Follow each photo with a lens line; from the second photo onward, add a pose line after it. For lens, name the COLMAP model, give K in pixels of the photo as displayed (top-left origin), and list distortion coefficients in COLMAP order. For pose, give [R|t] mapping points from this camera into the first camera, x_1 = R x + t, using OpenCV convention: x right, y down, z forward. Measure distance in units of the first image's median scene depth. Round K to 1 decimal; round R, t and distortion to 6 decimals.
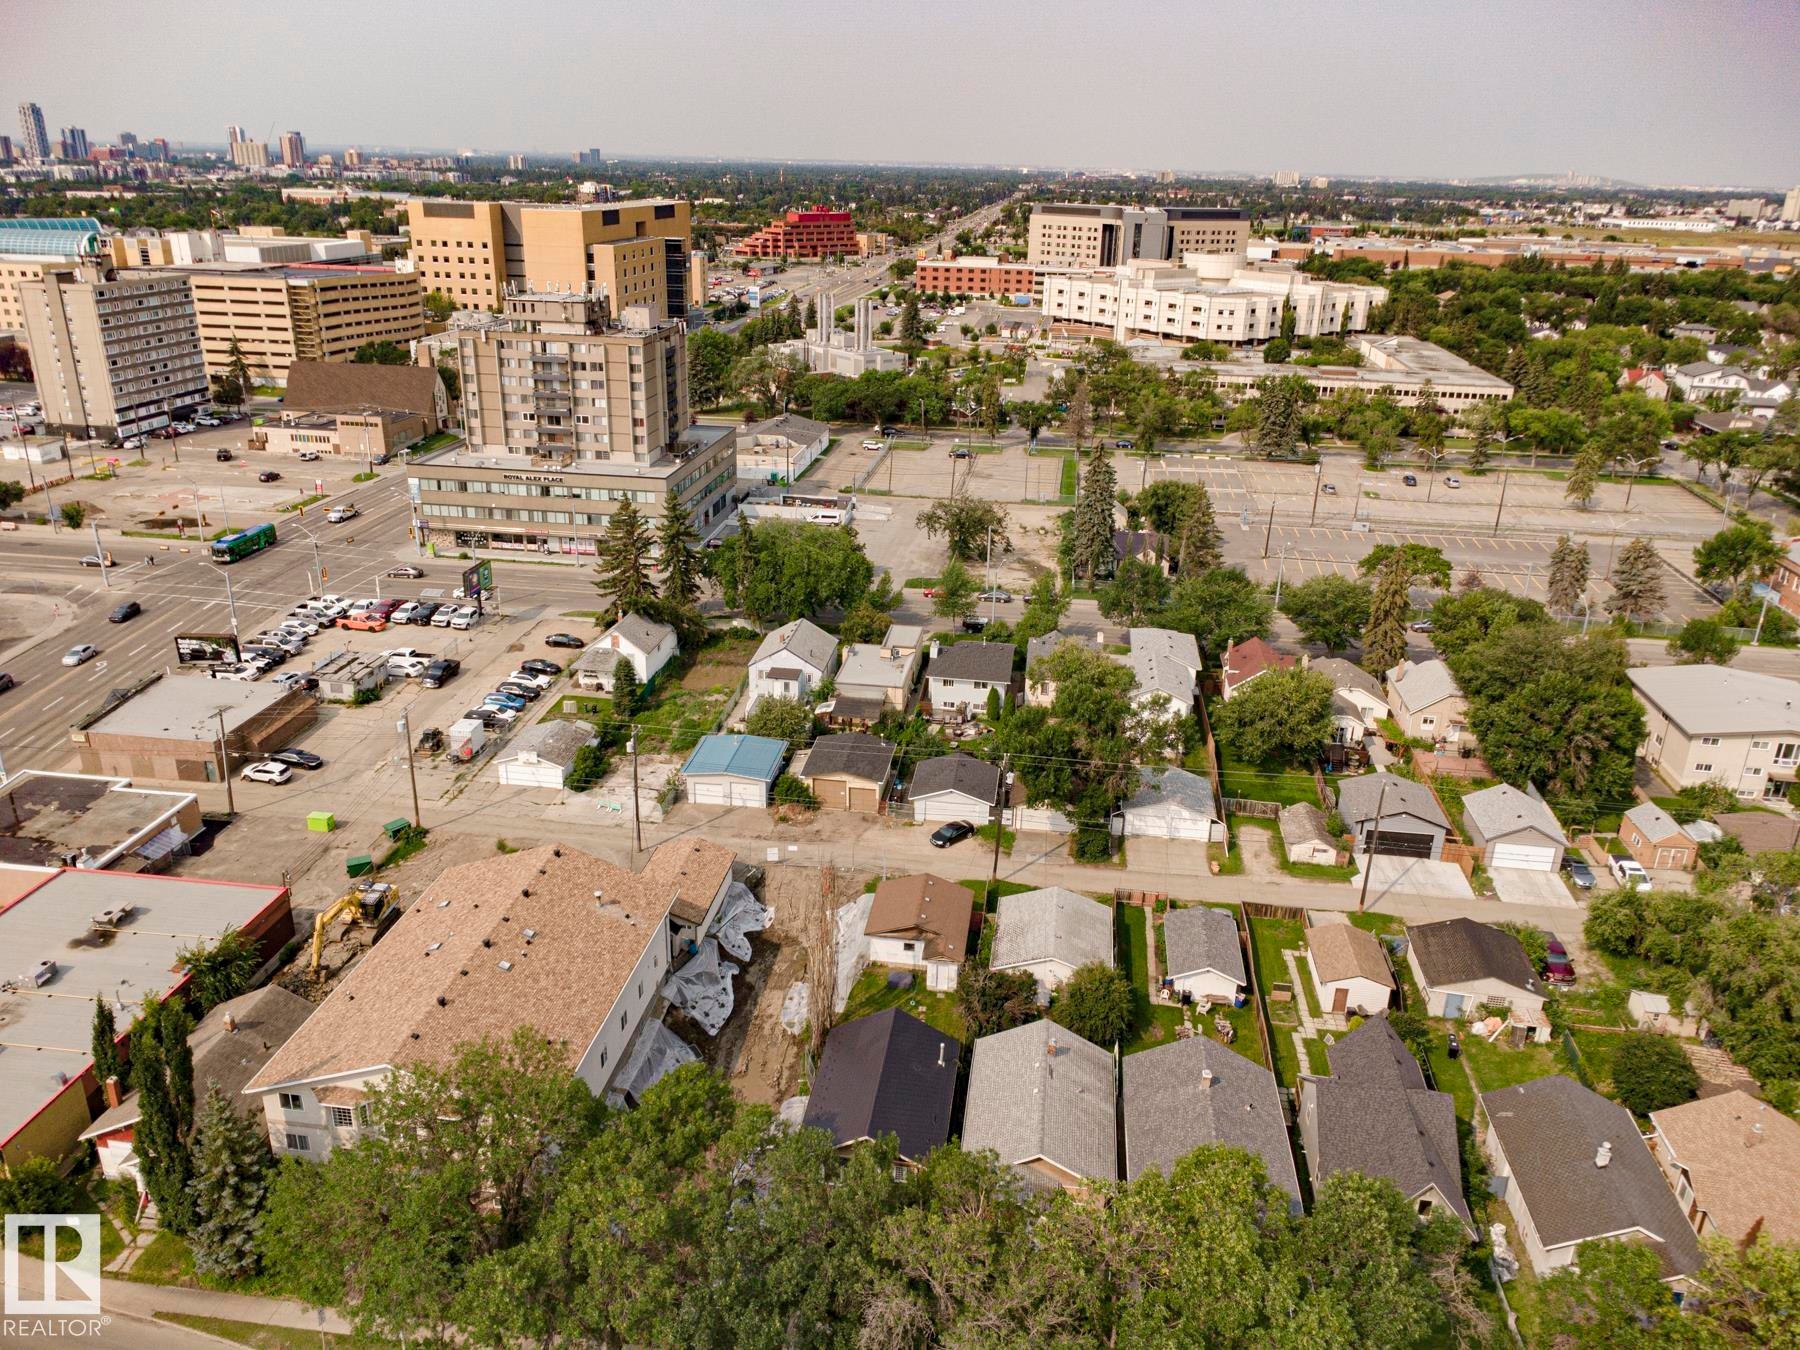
lens RADIAL K [[1307.5, 0, 902.7], [0, 1307.5, 669.2], [0, 0, 1]] dist [0.010454, -0.005682]
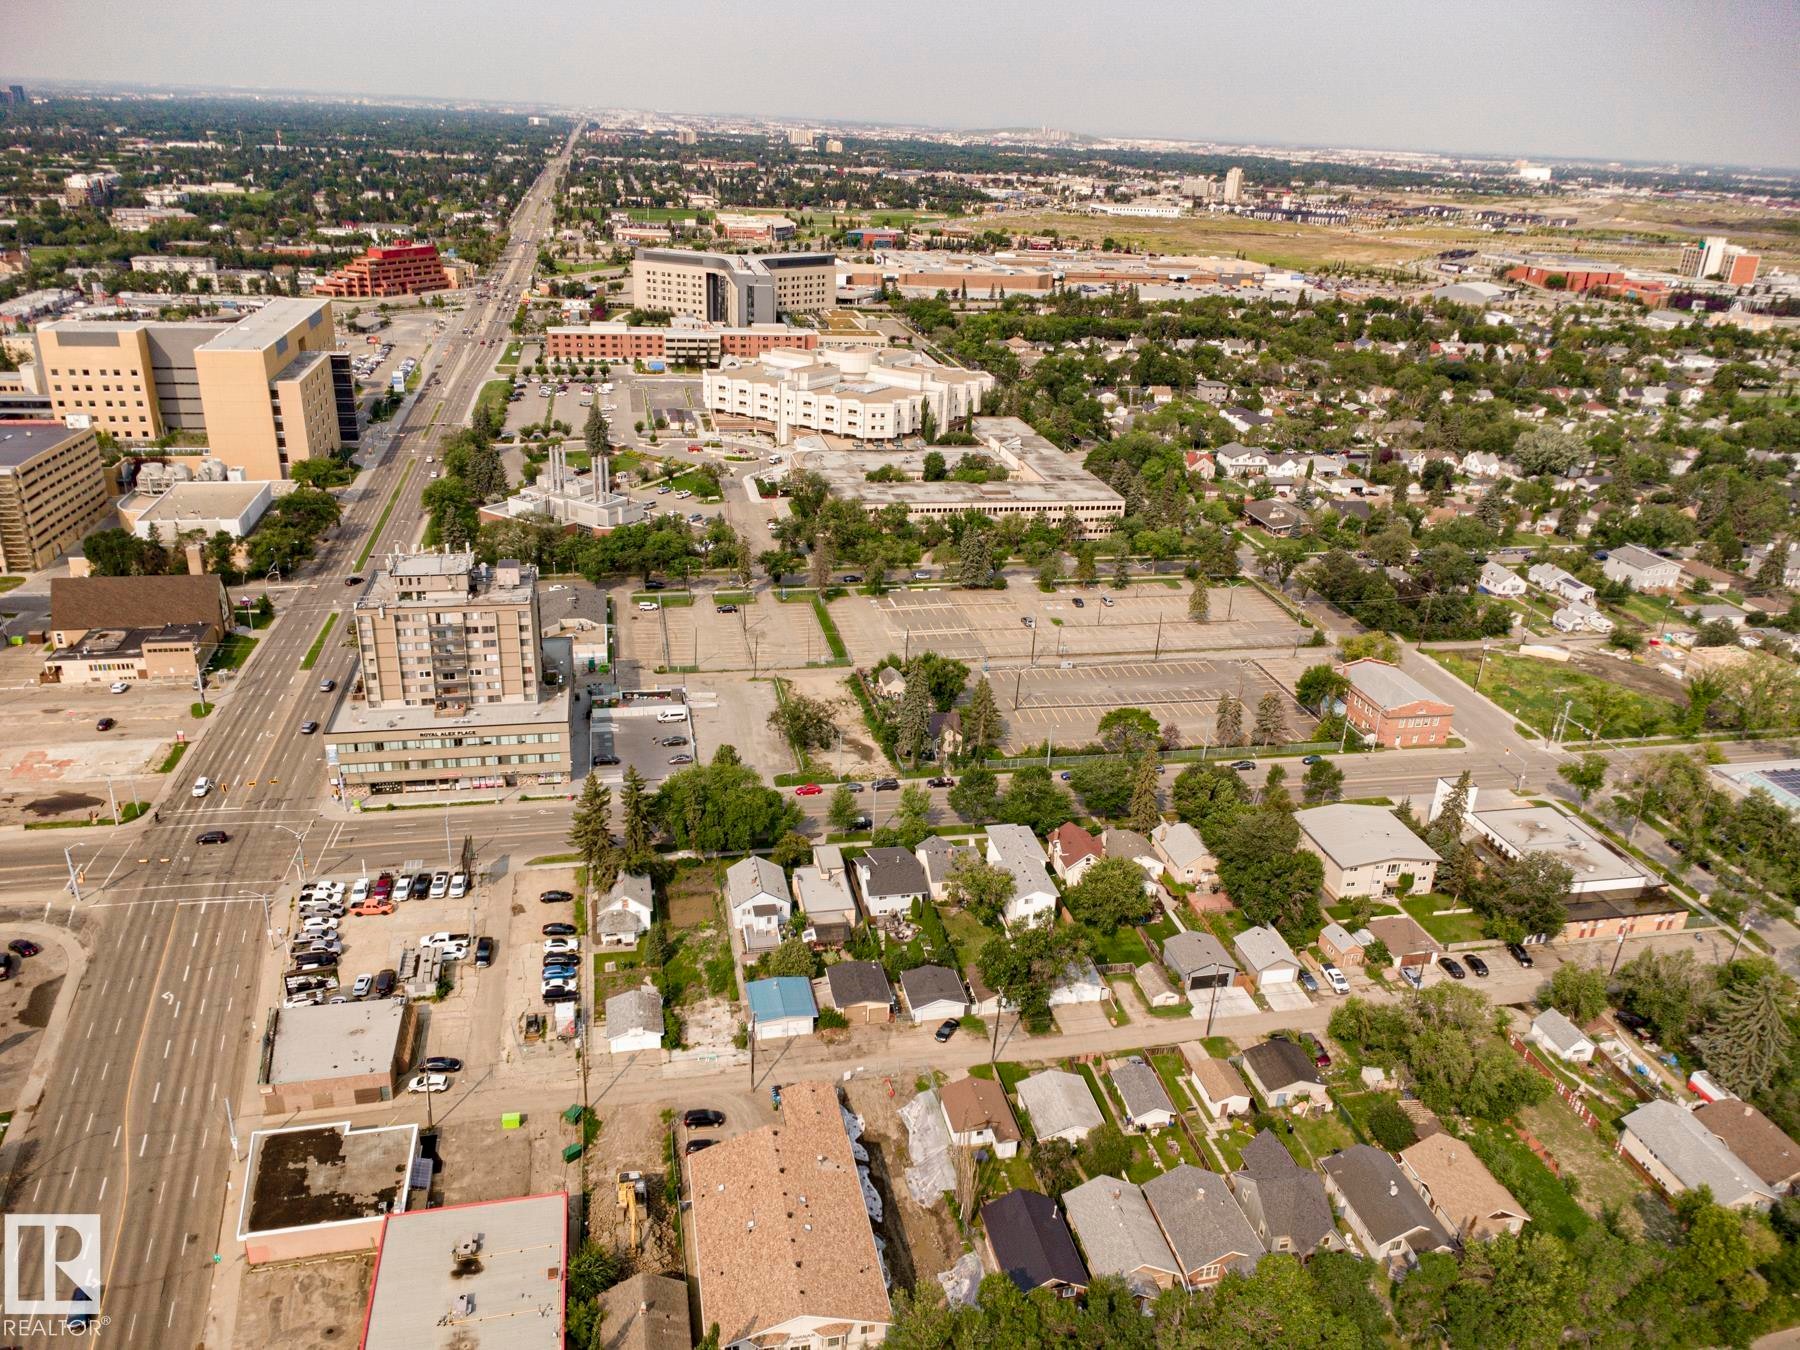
lens RADIAL K [[1307.5, 0, 902.7], [0, 1307.5, 669.2], [0, 0, 1]] dist [0.010454, -0.005682]
pose [[0.939554, -0.117441, 0.321631, -0.297004], [0.103587, 0.992814, 0.059916, -0.254077], [-0.326357, -0.022978, 0.944967, -0.257106]]
